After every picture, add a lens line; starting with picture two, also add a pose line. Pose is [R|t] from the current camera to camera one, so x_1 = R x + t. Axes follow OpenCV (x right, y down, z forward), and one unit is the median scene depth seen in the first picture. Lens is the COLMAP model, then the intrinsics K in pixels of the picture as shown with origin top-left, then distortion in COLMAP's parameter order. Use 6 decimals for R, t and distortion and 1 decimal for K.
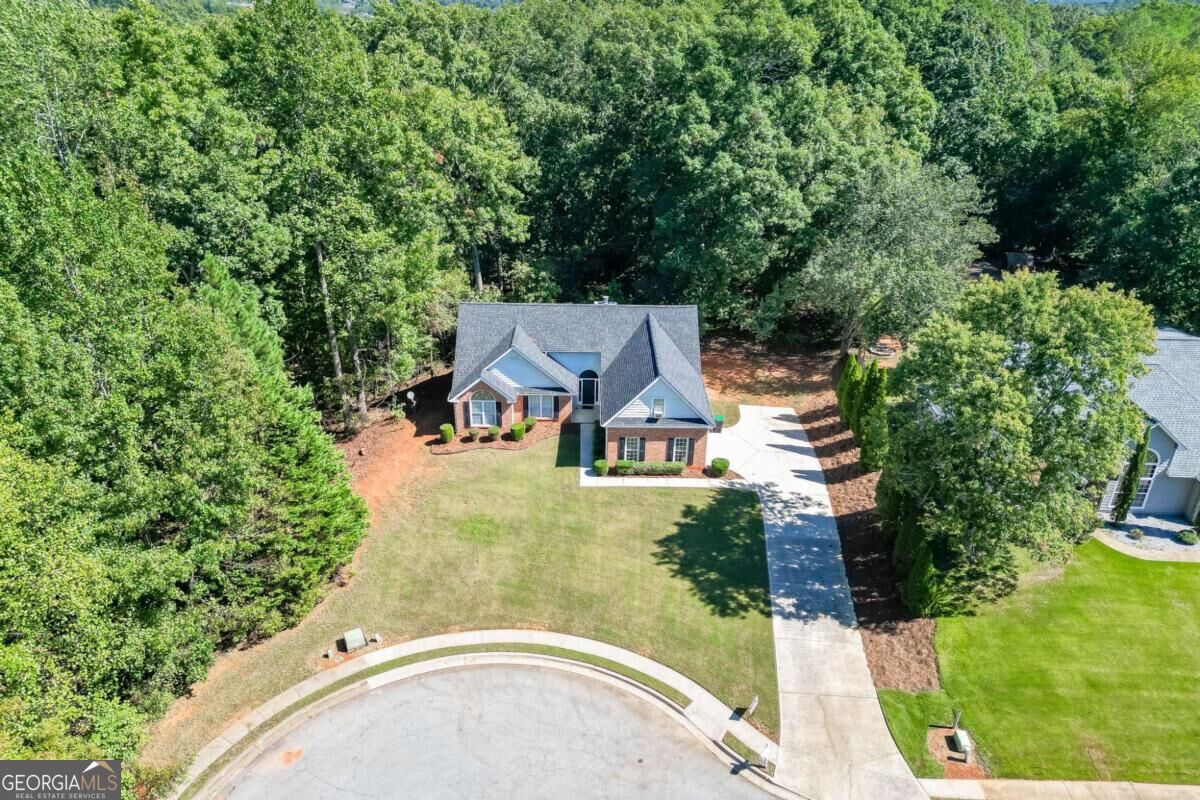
lens RADIAL K [[829.5, 0, 599.5], [0, 829.5, 441.2], [0, 0, 1]] dist [0.087621, -0.093858]
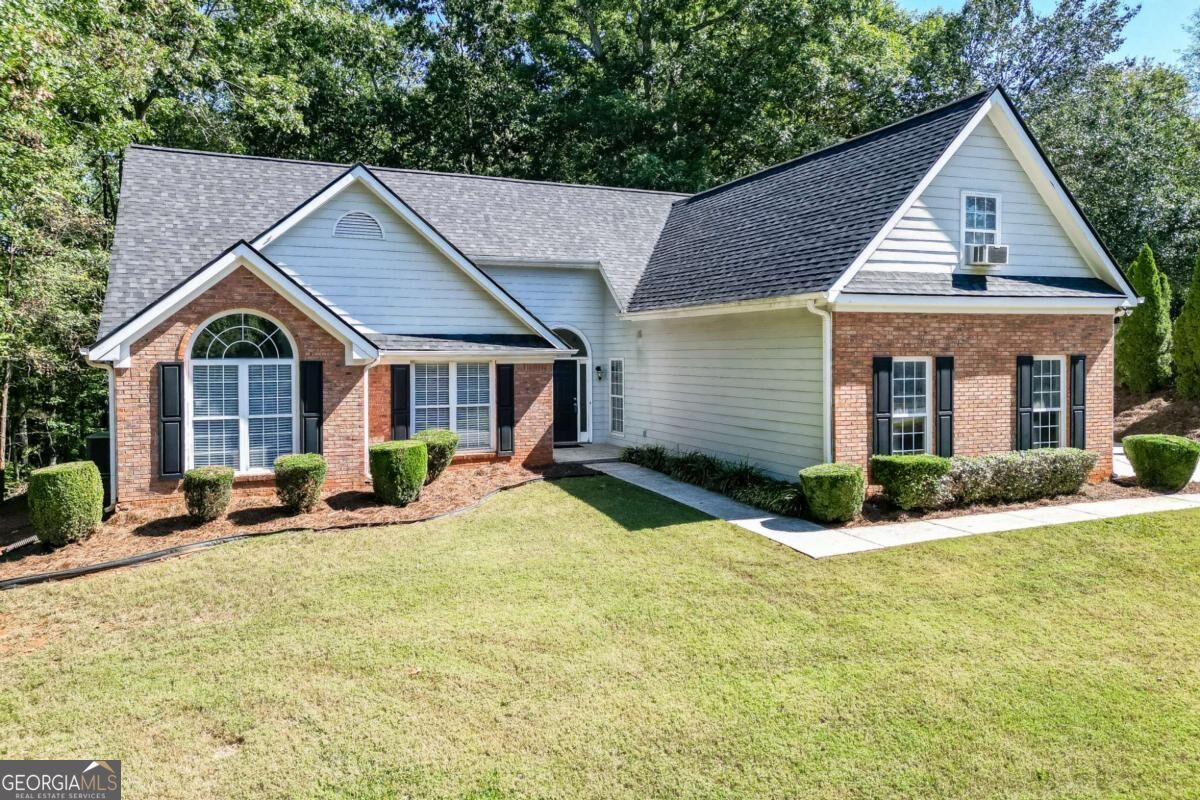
lens RADIAL K [[866.3, 0, 604.0], [0, 866.3, 357.9], [0, 0, 1]] dist [0.038989, 0.000045]
pose [[0.919833, -0.026968, 0.391381, -0.151291], [0.206123, 0.882060, -0.423656, 0.088523], [-0.333796, 0.470365, 0.816907, 0.790186]]
